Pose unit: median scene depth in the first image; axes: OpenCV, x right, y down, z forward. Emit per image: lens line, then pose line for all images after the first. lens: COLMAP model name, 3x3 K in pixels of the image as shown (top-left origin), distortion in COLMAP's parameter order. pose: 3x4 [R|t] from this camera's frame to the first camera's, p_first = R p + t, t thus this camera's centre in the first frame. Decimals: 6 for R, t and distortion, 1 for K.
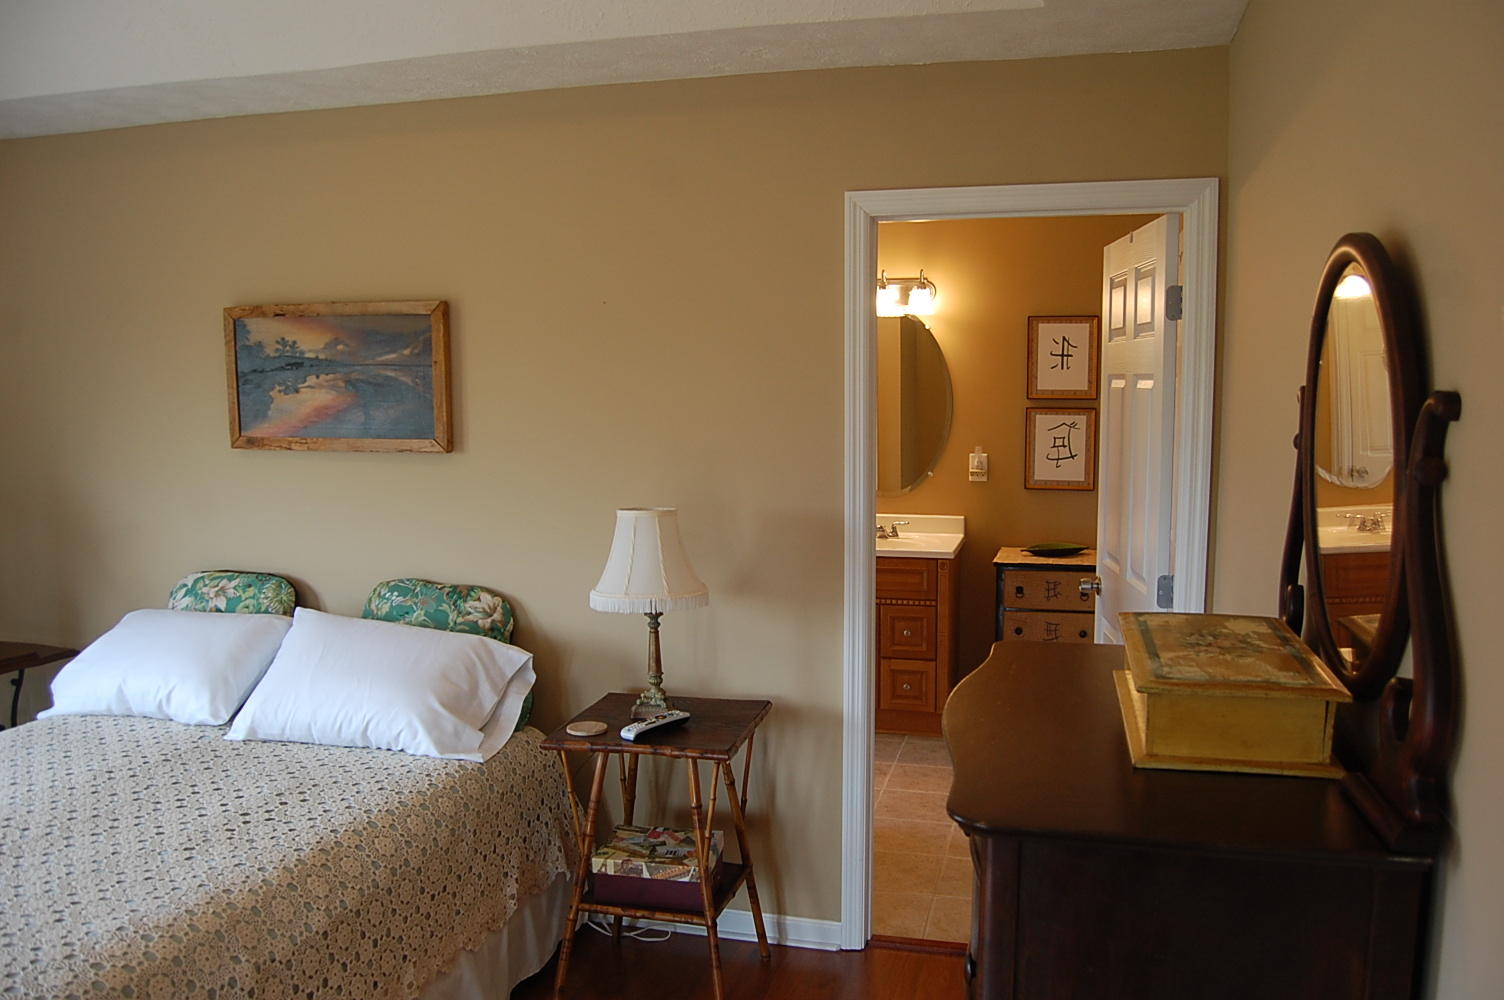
lens RADIAL K [[1169.4, 0, 761.0], [0, 1169.4, 498.8], [0, 0, 1]] dist [-0.090394, 0.032862]
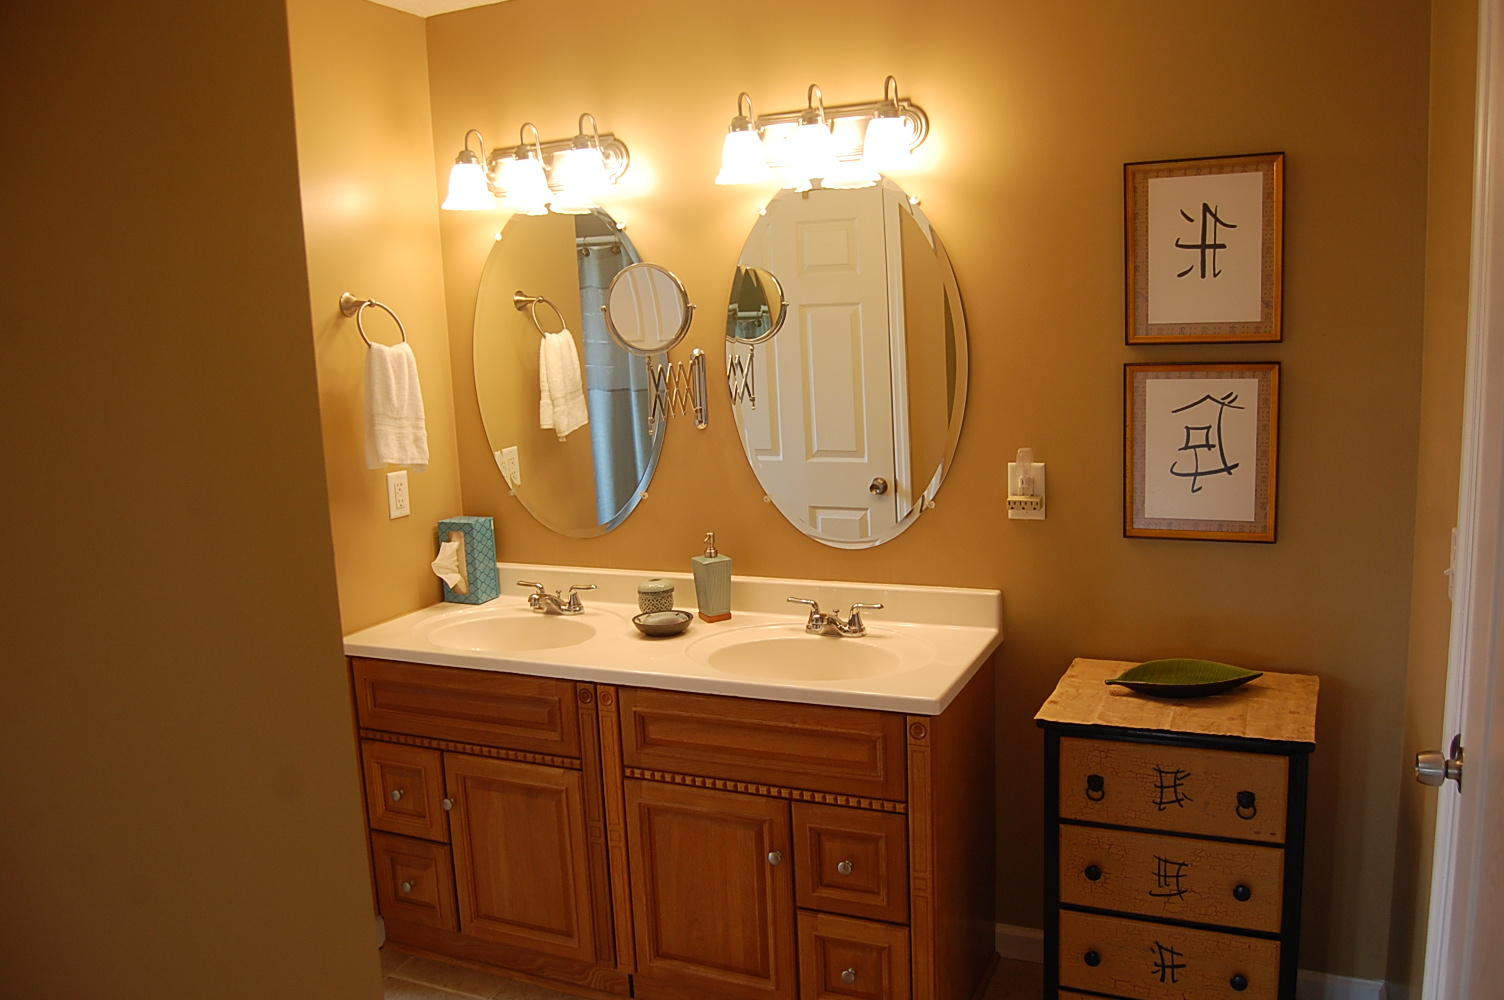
lens RADIAL K [[1169.4, 0, 761.6], [0, 1169.4, 500.3], [0, 0, 1]] dist [-0.090394, 0.032862]
pose [[0.986905, -0.013865, -0.160707, 0.133400], [0.022034, 0.998548, 0.049161, -0.042044], [0.159792, -0.052058, 0.985777, 0.436301]]
